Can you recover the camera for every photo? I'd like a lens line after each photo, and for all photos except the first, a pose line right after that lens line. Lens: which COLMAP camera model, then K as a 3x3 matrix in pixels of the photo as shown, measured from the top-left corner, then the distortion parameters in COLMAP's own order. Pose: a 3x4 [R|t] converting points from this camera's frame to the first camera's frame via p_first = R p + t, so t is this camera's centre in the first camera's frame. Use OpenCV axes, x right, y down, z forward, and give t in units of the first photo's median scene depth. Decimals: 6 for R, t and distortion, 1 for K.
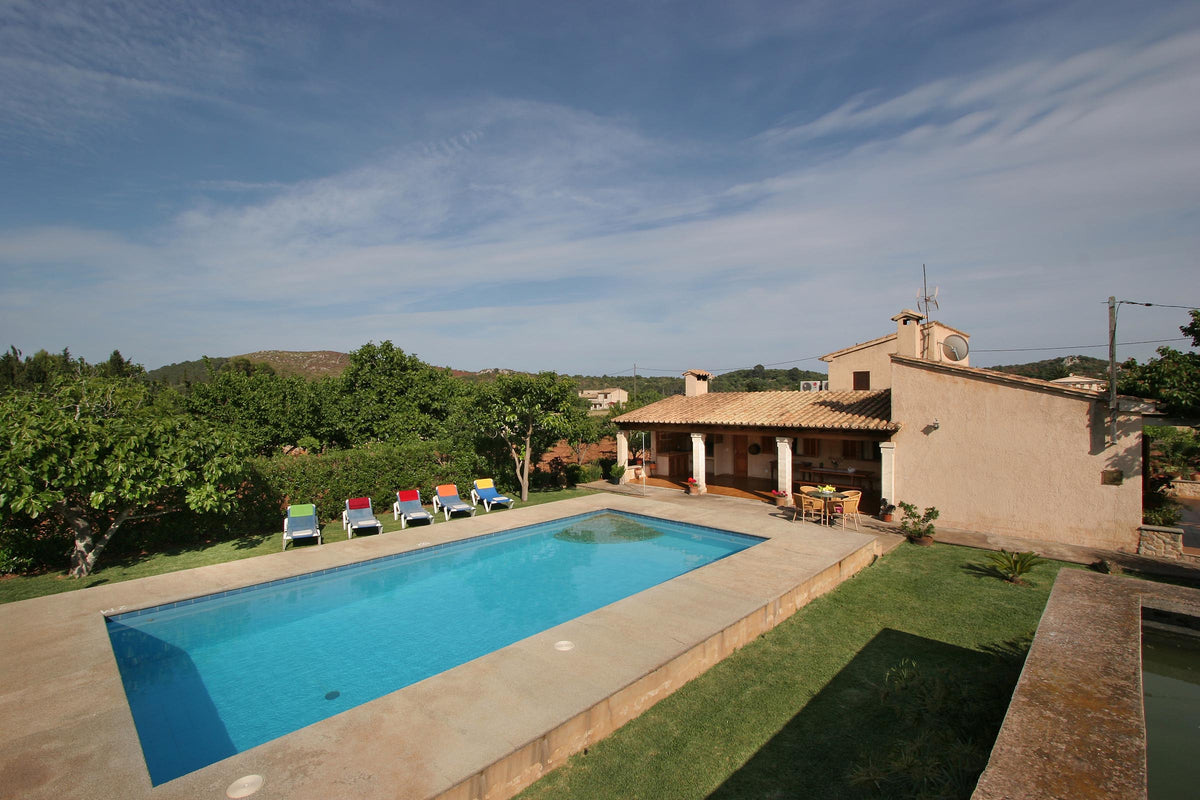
lens RADIAL K [[553.6, 0, 595.3], [0, 553.6, 402.6], [0, 0, 1]] dist [0.000401, 0.000278]
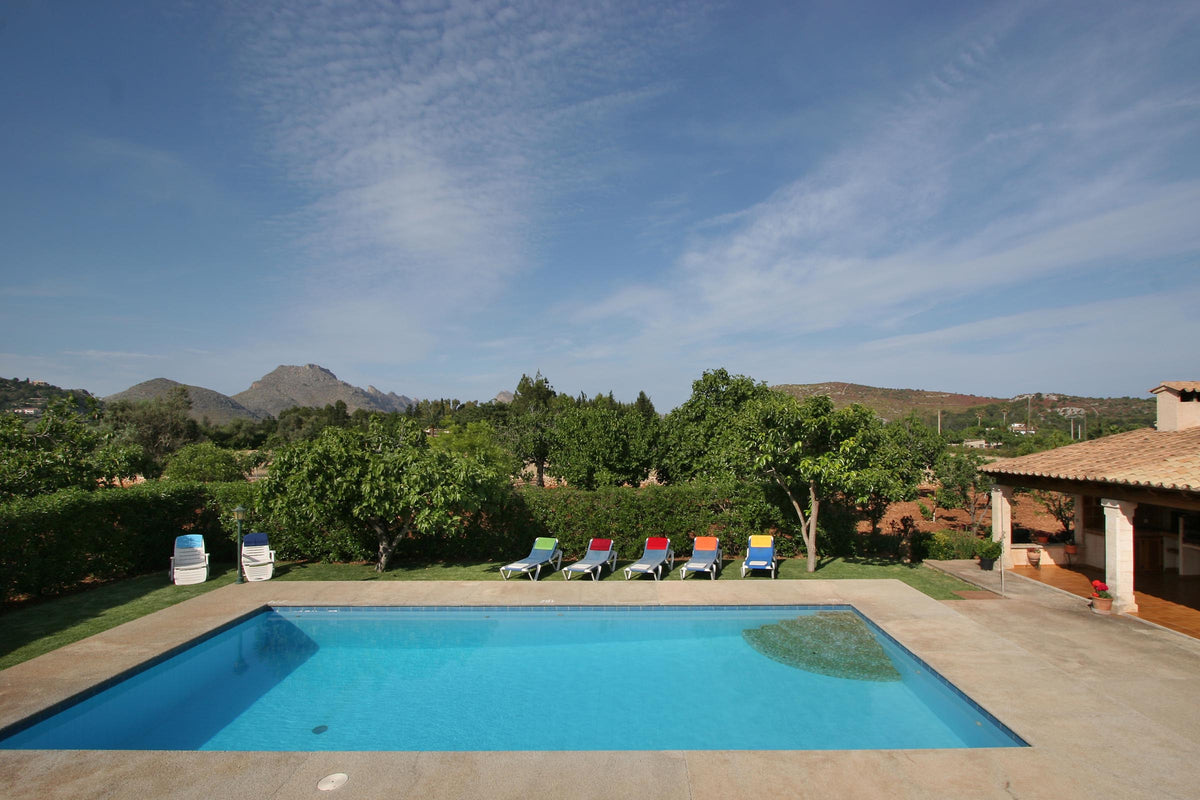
lens RADIAL K [[619.6, 0, 603.0], [0, 619.6, 479.5], [0, 0, 1]] dist [0.002583, 0.000671]
pose [[0.709229, 0.064755, -0.701998, 0.221849], [-0.009701, 0.996575, 0.082127, -0.009524], [0.704911, -0.051436, 0.707428, 0.194901]]
